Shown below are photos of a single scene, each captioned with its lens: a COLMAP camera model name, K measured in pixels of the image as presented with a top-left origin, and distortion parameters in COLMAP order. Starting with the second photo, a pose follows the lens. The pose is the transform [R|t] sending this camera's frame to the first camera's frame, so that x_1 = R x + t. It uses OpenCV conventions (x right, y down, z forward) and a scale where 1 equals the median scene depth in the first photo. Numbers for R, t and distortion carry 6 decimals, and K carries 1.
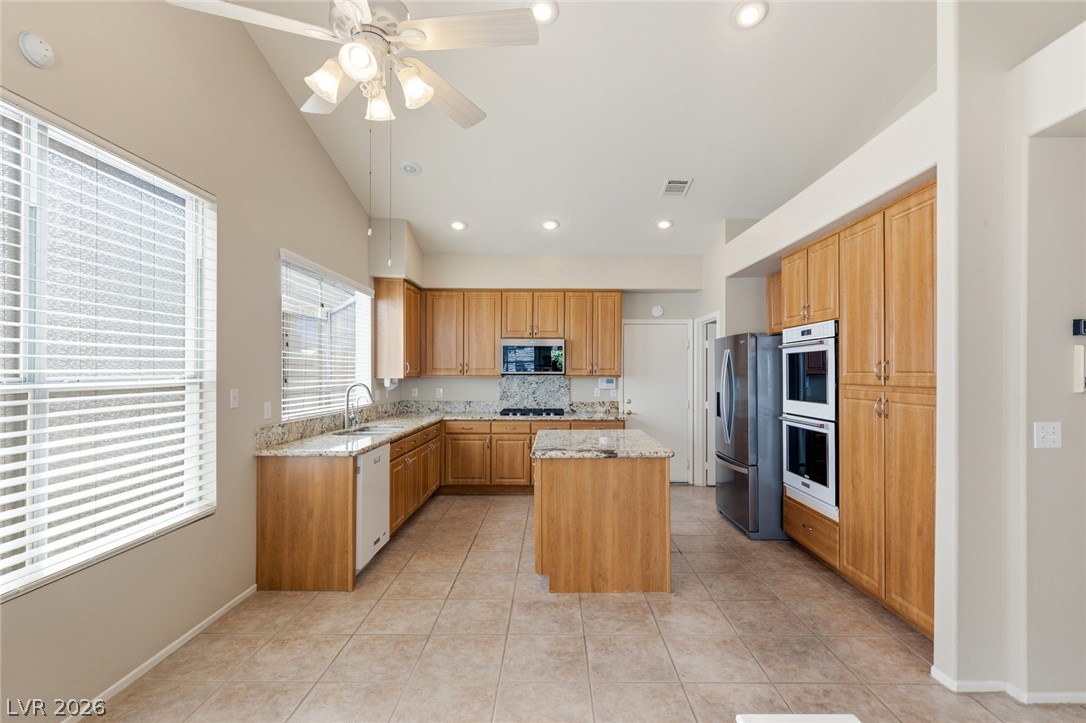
lens RADIAL K [[495.0, 0, 549.1], [0, 495.0, 364.3], [0, 0, 1]] dist [-0.003634, -0.000591]
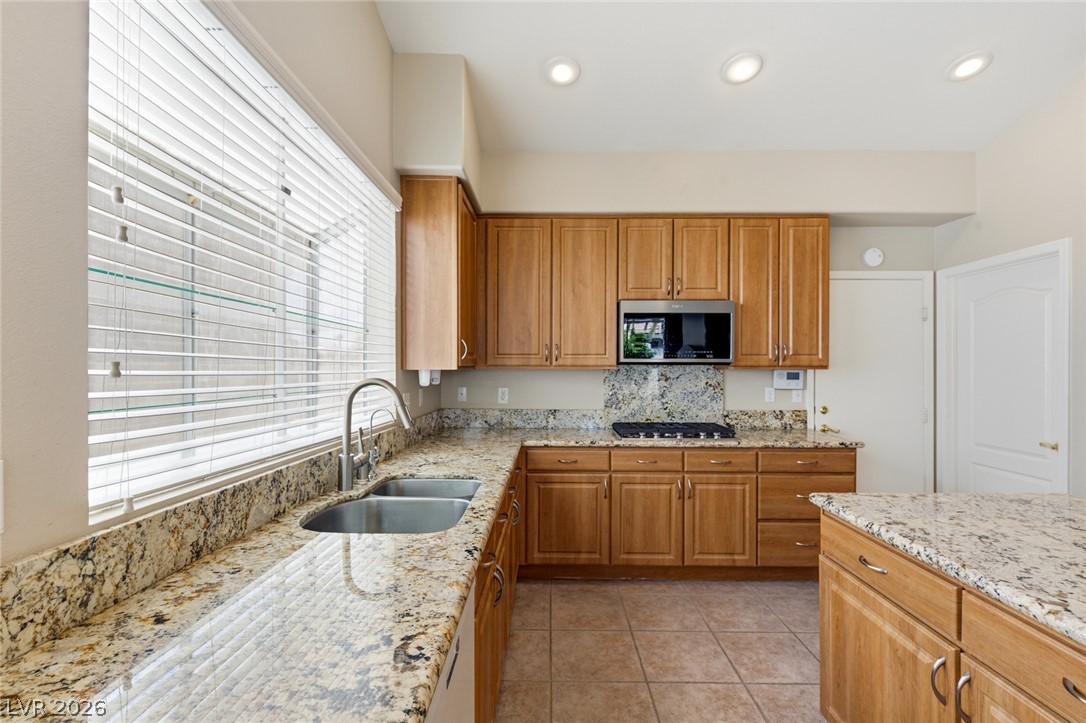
lens RADIAL K [[495.0, 0, 539.4], [0, 495.0, 364.3], [0, 0, 1]] dist [-0.003634, -0.000591]
pose [[0.999624, 0.001200, -0.027408, -0.172598], [-0.000953, 0.999959, 0.009039, 0.016114], [0.027417, -0.009010, 0.999583, 0.431455]]
